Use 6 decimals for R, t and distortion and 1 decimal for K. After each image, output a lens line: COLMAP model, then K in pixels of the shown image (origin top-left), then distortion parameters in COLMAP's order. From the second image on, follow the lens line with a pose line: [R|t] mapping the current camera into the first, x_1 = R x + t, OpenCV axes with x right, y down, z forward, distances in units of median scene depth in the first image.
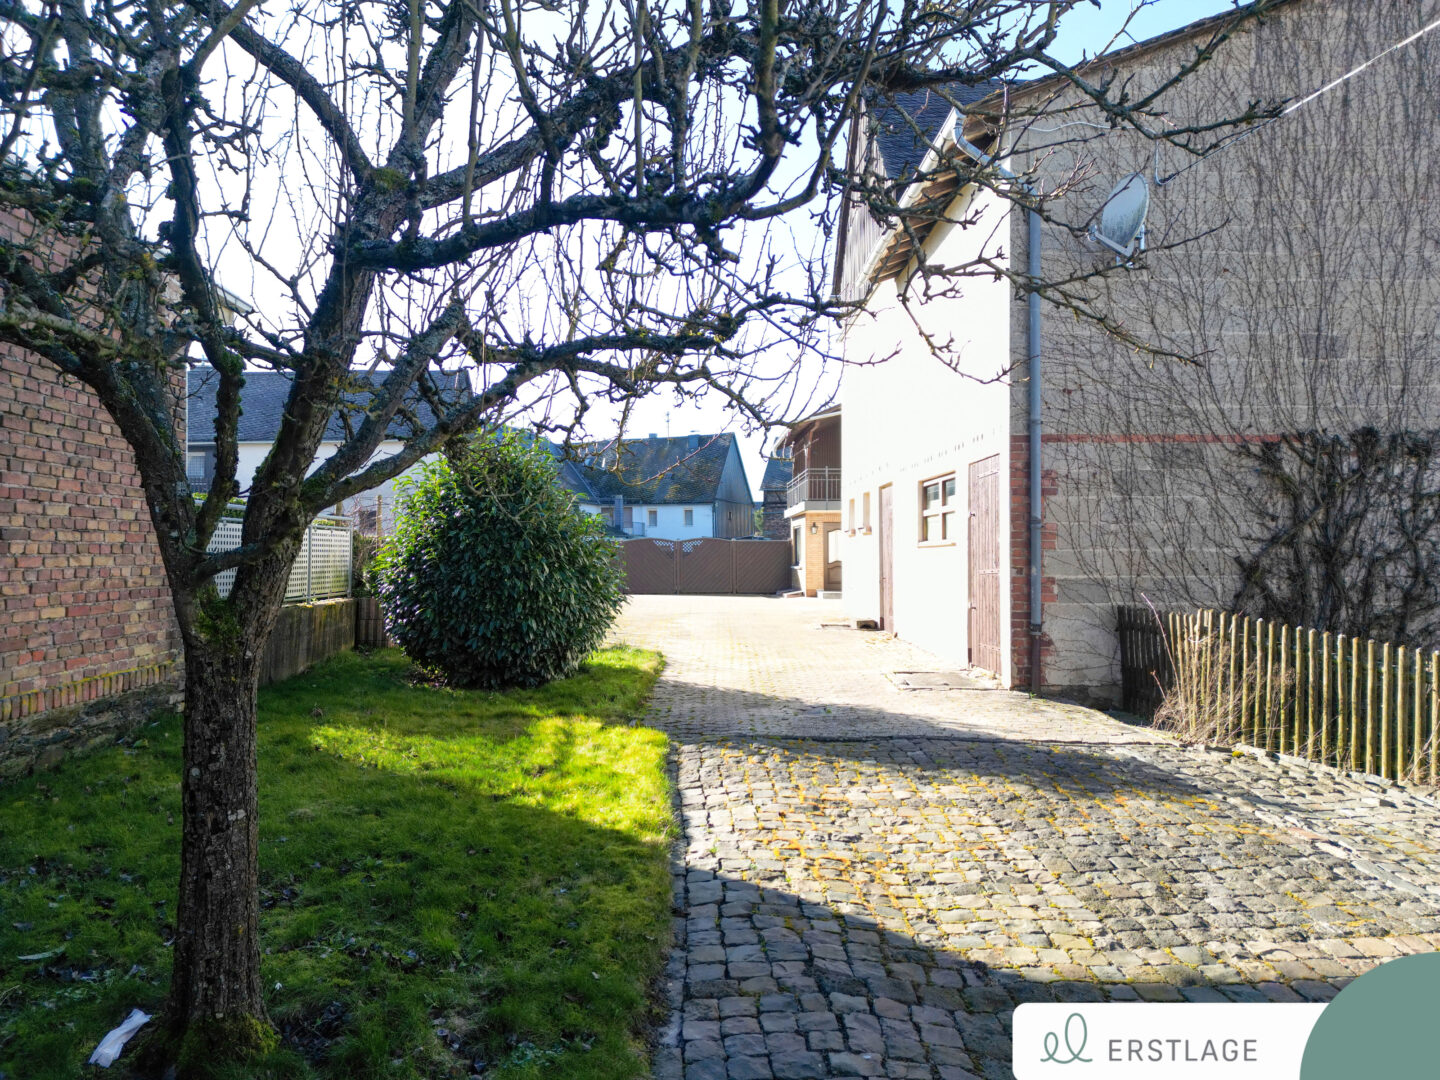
lens RADIAL K [[1005.9, 0, 718.4], [0, 1005.9, 543.2], [0, 0, 1]] dist [0.069901, -0.060674]
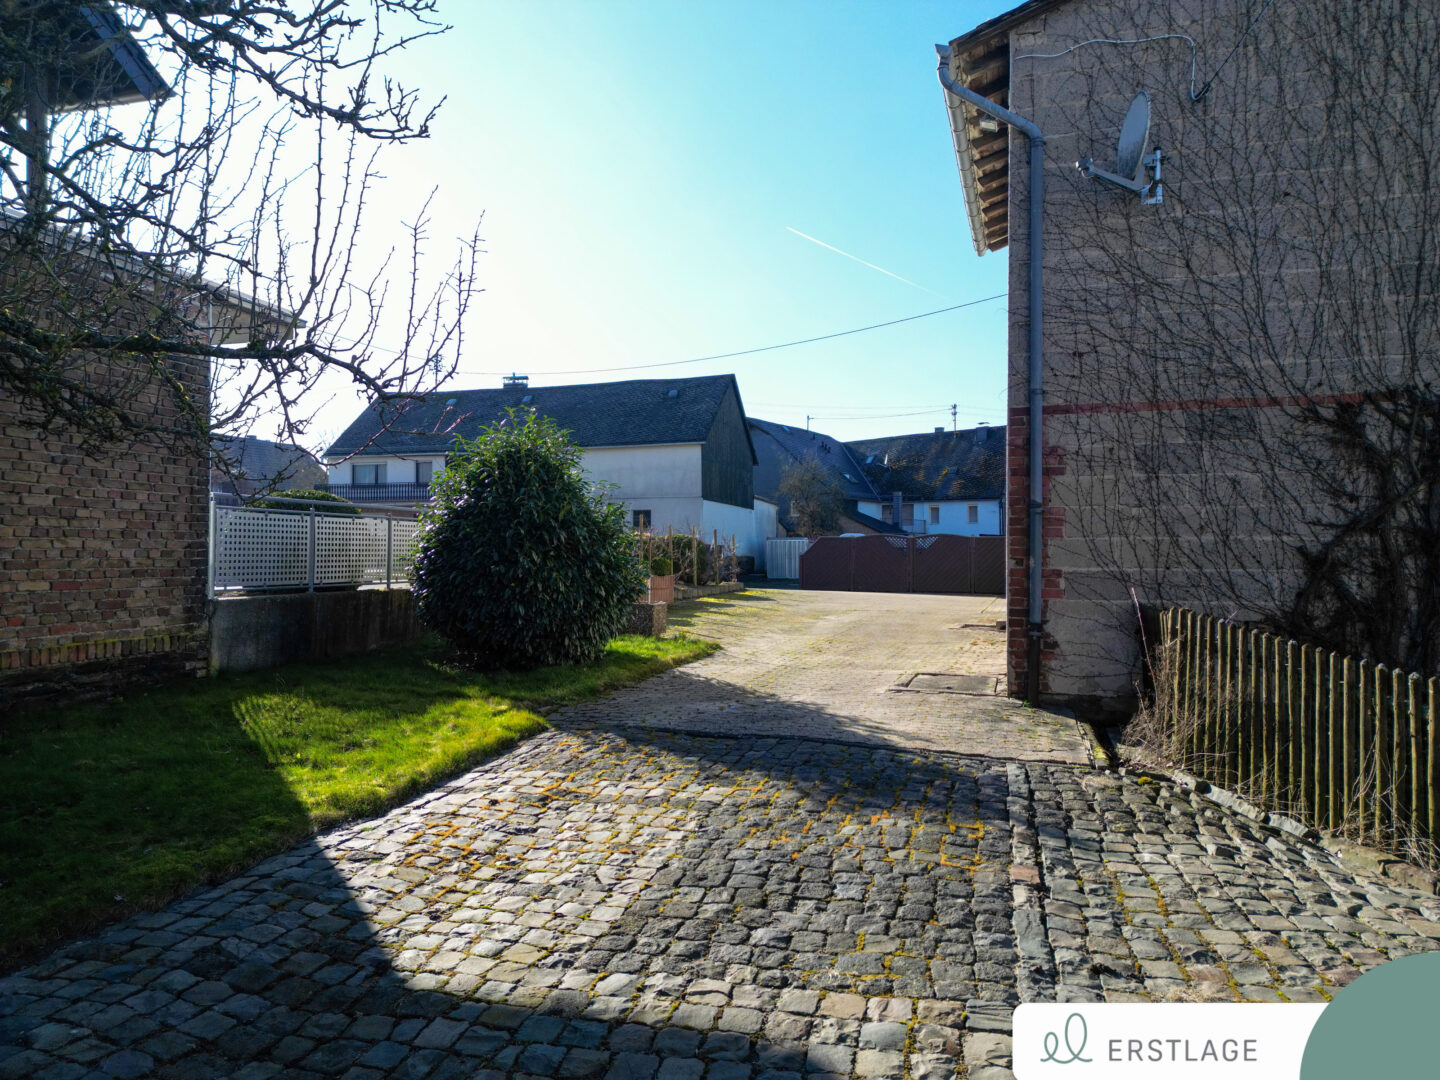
lens RADIAL K [[1005.9, 0, 721.9], [0, 1005.9, 542.4], [0, 0, 1]] dist [0.069901, -0.060674]
pose [[0.947467, 0.001413, -0.319850, 0.333010], [-0.001467, 0.999999, 0.000071, 0.010710], [0.319850, 0.000402, 0.947468, 0.084227]]
